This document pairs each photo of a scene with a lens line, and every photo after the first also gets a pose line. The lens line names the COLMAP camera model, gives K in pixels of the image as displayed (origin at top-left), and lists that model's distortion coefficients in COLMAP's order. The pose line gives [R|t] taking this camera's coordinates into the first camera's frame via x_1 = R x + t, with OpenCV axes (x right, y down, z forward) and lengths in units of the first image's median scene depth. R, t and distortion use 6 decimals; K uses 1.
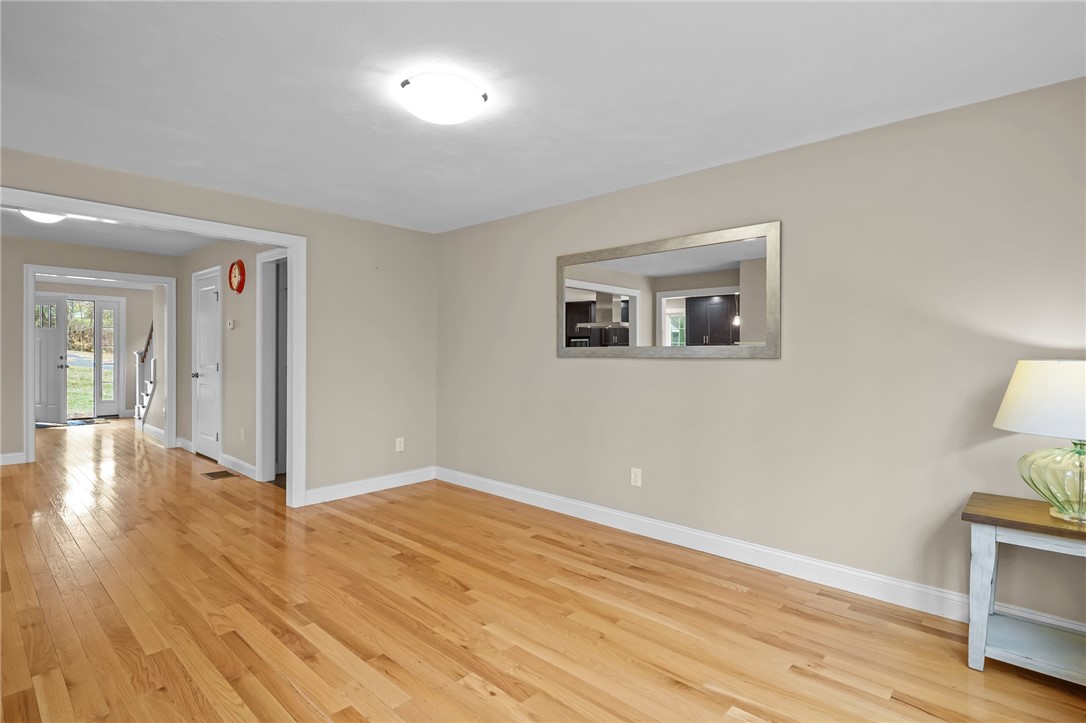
lens RADIAL K [[527.0, 0, 539.9], [0, 527.0, 358.7], [0, 0, 1]] dist [0.009904, -0.005630]
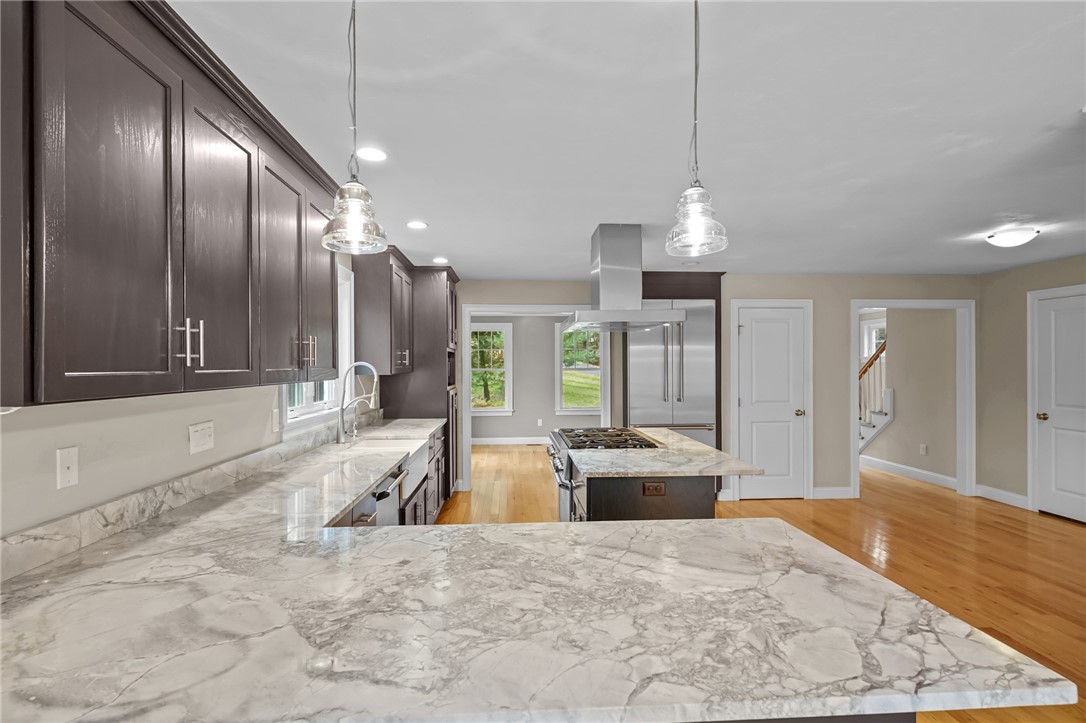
lens RADIAL K [[527.0, 0, 546.5], [0, 527.0, 360.9], [0, 0, 1]] dist [0.009904, -0.005630]
pose [[0.718065, -0.016121, -0.695790, -1.276809], [0.006408, 0.999842, -0.016553, -0.082569], [0.695947, 0.007427, 0.718055, -0.195982]]
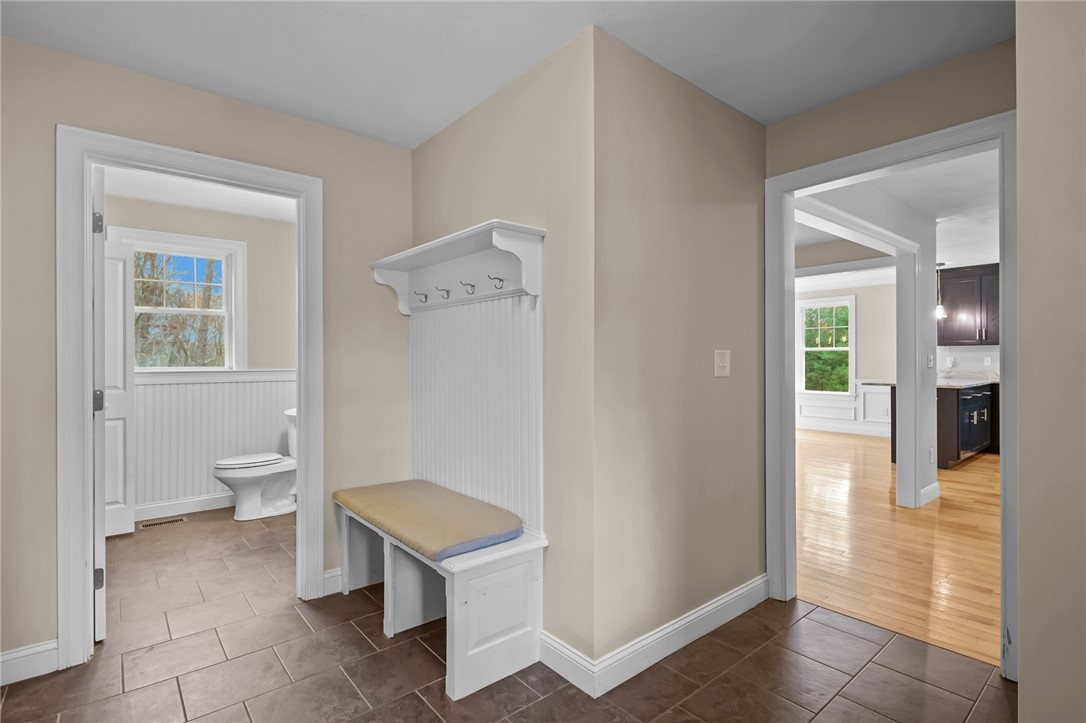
lens RADIAL K [[527.0, 0, 540.1], [0, 527.0, 360.3], [0, 0, 1]] dist [0.009904, -0.005630]
pose [[-0.989744, -0.008124, 0.142619, -0.364485], [-0.006257, 0.999889, 0.013534, -0.020059], [-0.142713, 0.012503, -0.989685, 2.334798]]
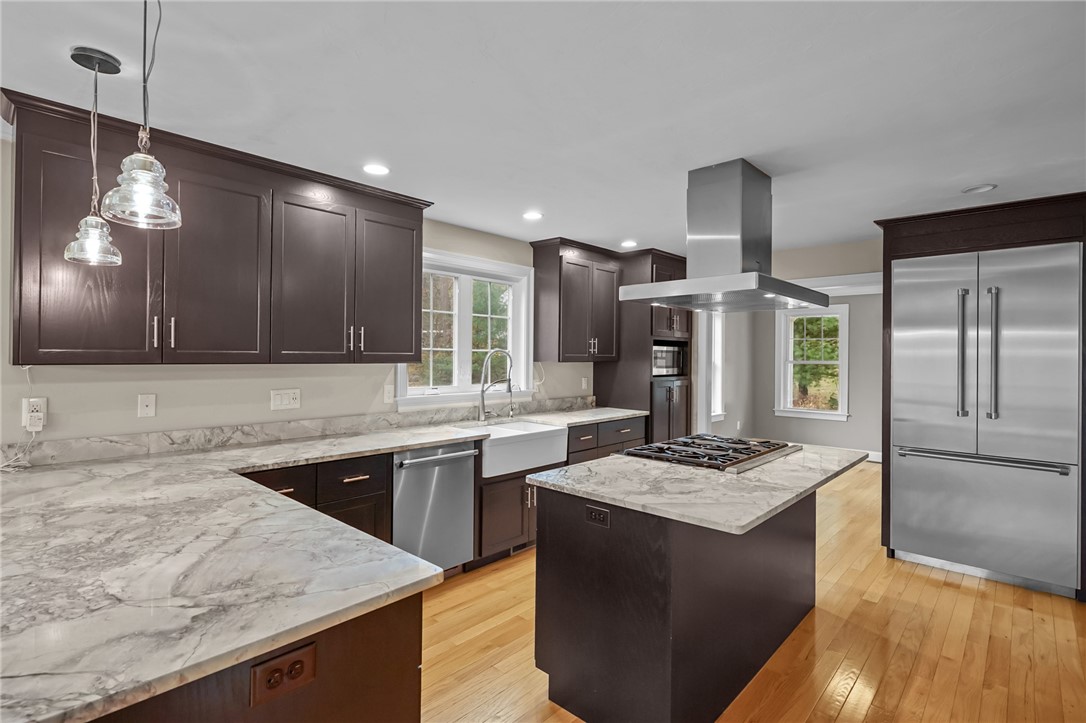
lens RADIAL K [[527.0, 0, 542.2], [0, 527.0, 353.7], [0, 0, 1]] dist [0.009904, -0.005630]
pose [[-0.006786, -0.010411, -0.999923, -1.098533], [-0.017730, 0.999790, -0.010289, -0.080647], [0.999820, 0.017659, -0.006969, 0.468127]]
